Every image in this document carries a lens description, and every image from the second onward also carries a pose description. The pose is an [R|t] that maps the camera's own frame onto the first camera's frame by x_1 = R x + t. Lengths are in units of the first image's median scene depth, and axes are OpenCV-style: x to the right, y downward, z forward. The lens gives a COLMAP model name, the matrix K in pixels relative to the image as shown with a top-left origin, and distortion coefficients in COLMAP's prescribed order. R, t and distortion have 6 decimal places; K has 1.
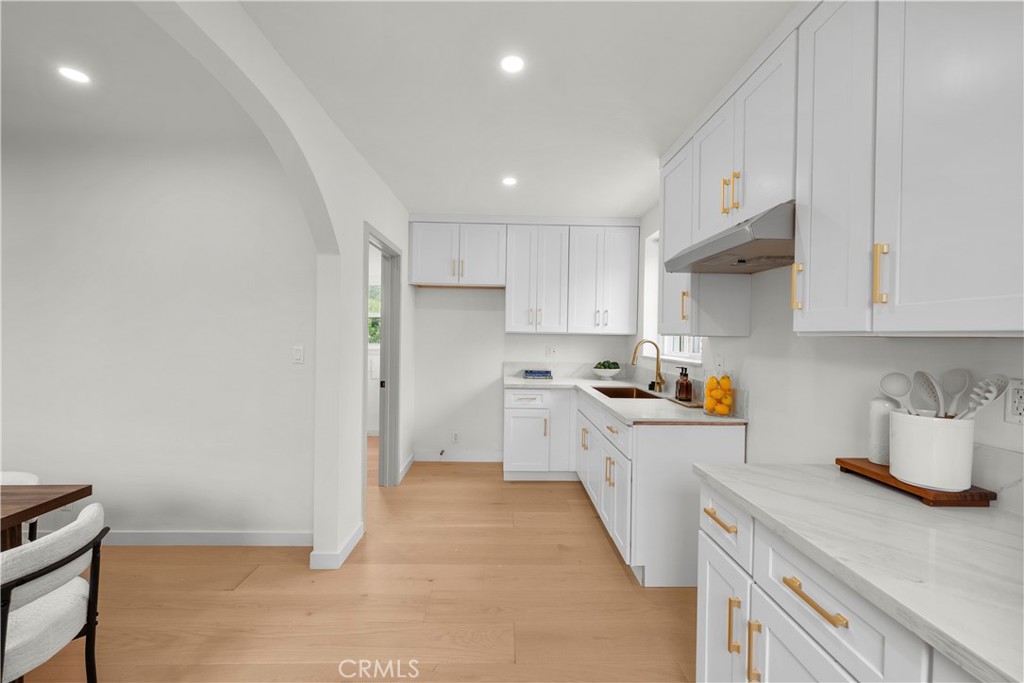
lens RADIAL K [[412.2, 0, 512.7], [0, 412.2, 340.6], [0, 0, 1]] dist [-0.000600, -0.000494]
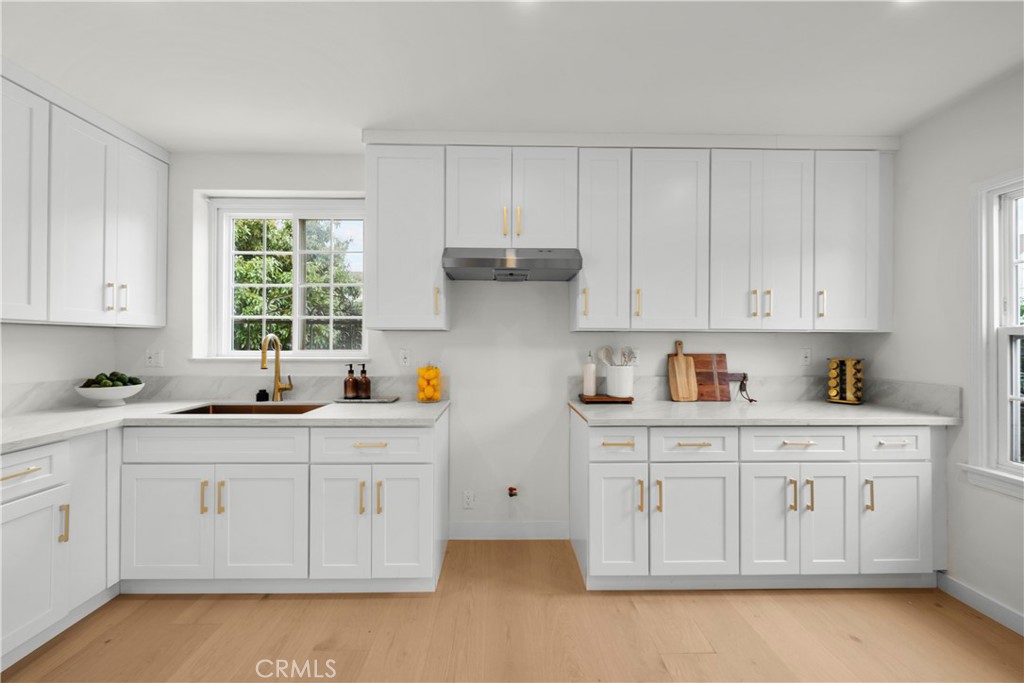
lens RADIAL K [[412.2, 0, 509.6], [0, 412.2, 338.6], [0, 0, 1]] dist [-0.000600, -0.000494]
pose [[-0.006815, -0.009205, 0.999934, -0.434347], [0.007328, 0.999930, 0.009255, 0.001130], [-0.999950, 0.007391, -0.006747, 0.561271]]
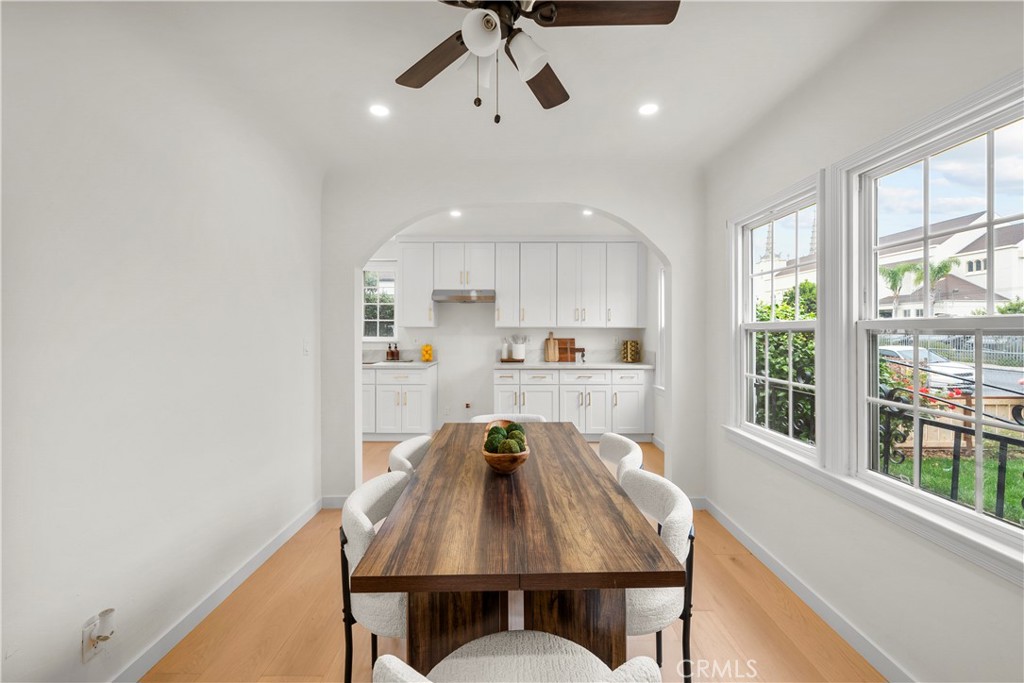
lens RADIAL K [[412.2, 0, 509.2], [0, 412.2, 330.8], [0, 0, 1]] dist [-0.000600, -0.000494]
pose [[0.023064, -0.014897, 0.999623, -1.283529], [0.009321, 0.999849, 0.014685, -0.016001], [-0.999691, 0.008978, 0.023199, 0.343659]]
